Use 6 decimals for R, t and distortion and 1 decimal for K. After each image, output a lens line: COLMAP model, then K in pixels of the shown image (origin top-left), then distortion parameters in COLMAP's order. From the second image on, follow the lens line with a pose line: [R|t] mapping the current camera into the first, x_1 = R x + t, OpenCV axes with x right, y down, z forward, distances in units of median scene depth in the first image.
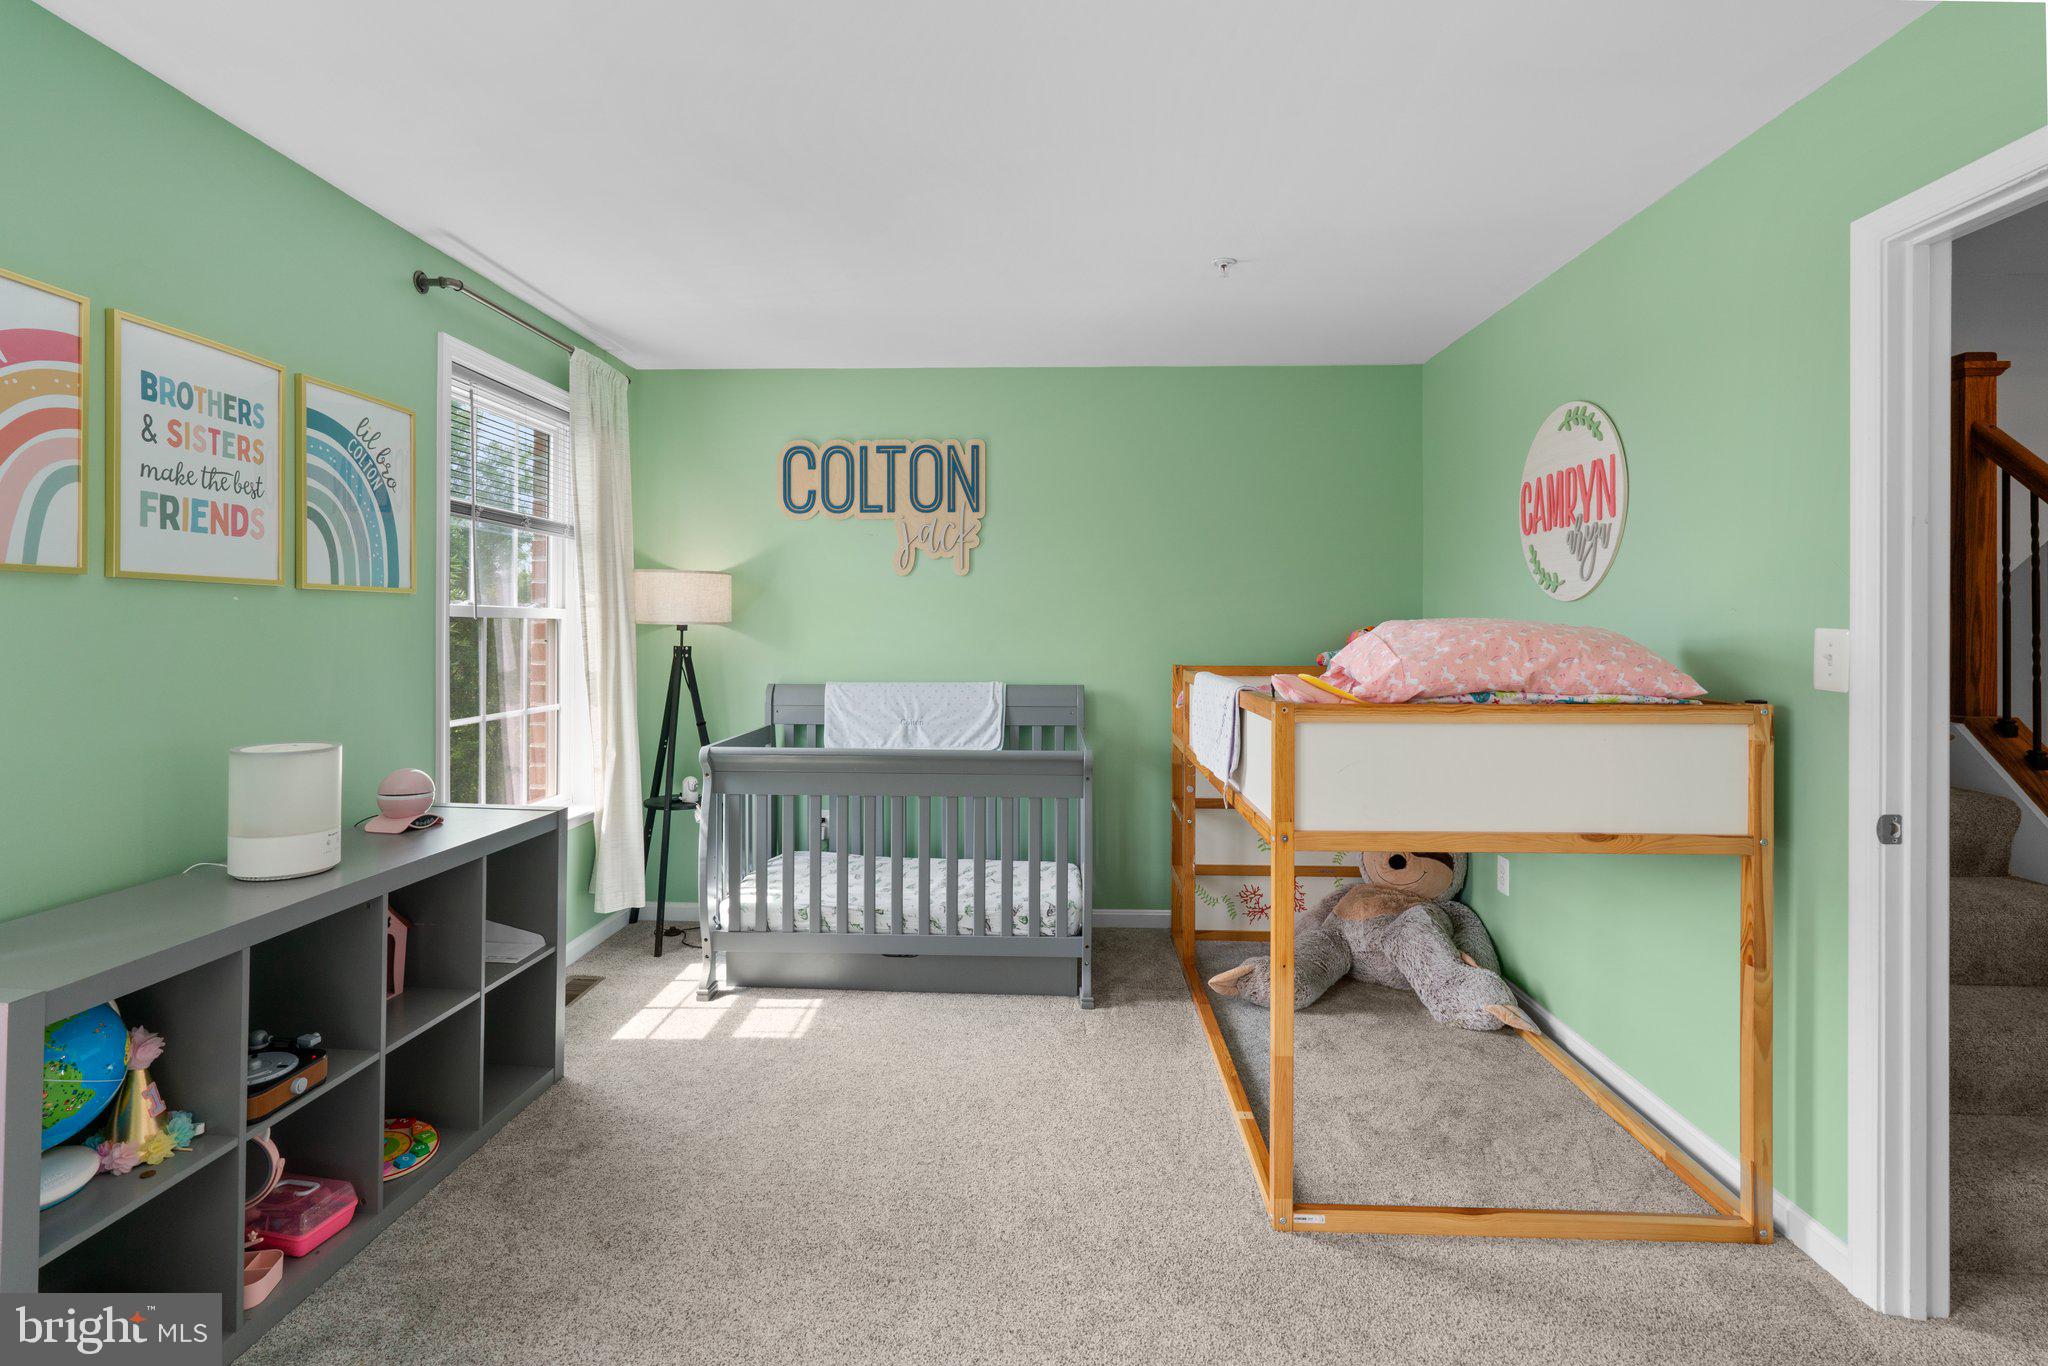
lens RADIAL K [[977.3, 0, 997.3], [0, 977.3, 633.0], [0, 0, 1]] dist [-0.007661, 0.004189]
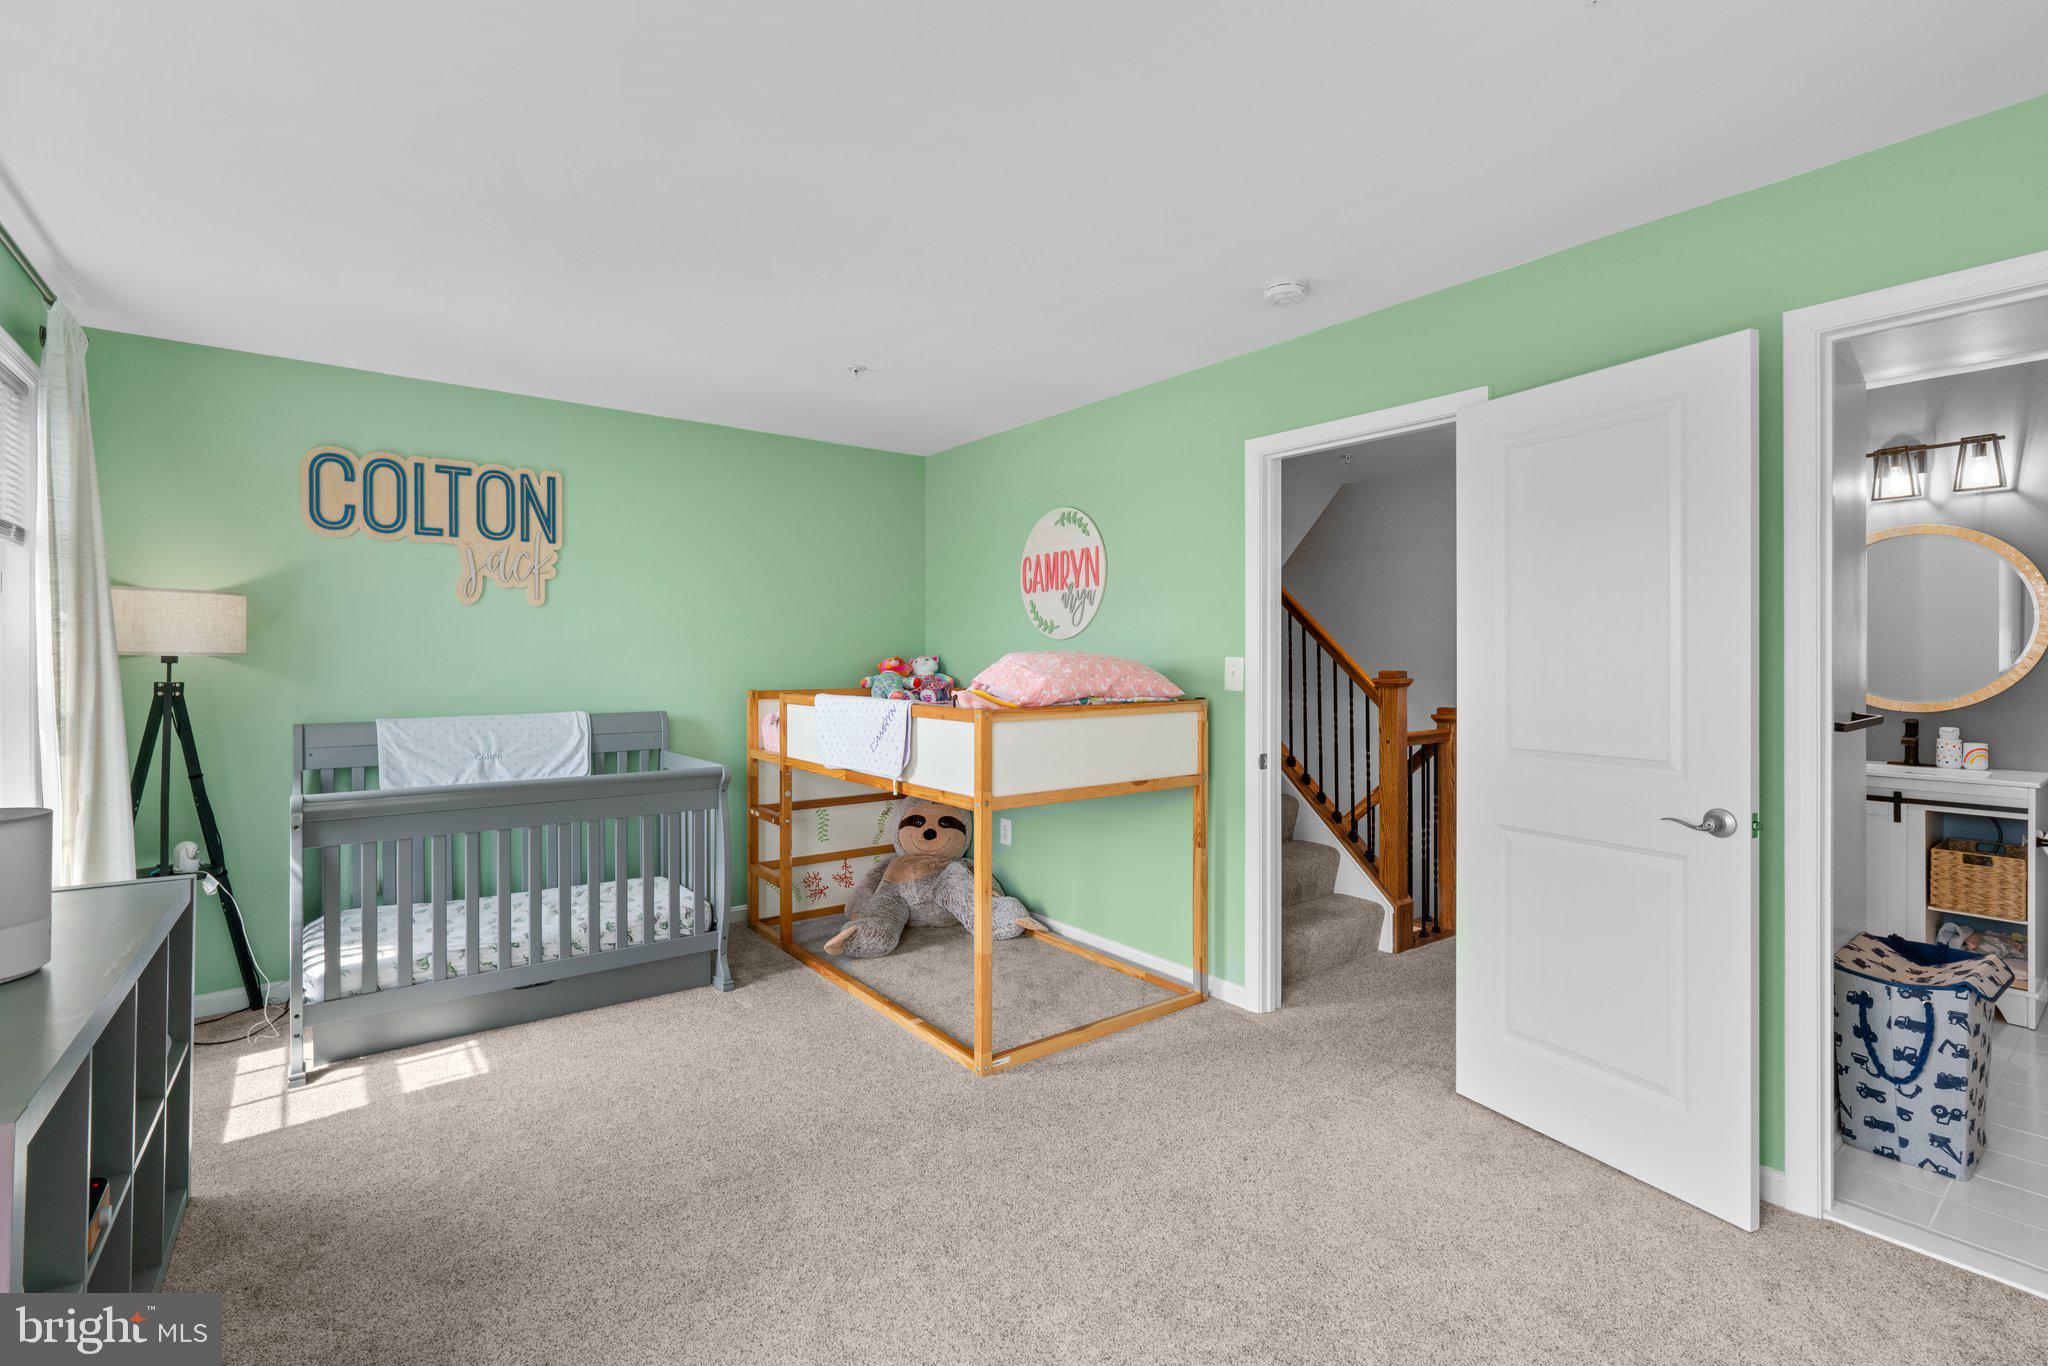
lens RADIAL K [[929.7, 0, 1025.1], [0, 929.7, 663.1], [0, 0, 1]] dist [-0.012786, 0.005812]
pose [[0.765451, -0.006871, 0.643457, -0.372389], [0.006187, 0.999975, 0.003318, -0.000866], [-0.643464, 0.001441, 0.765475, -0.061087]]
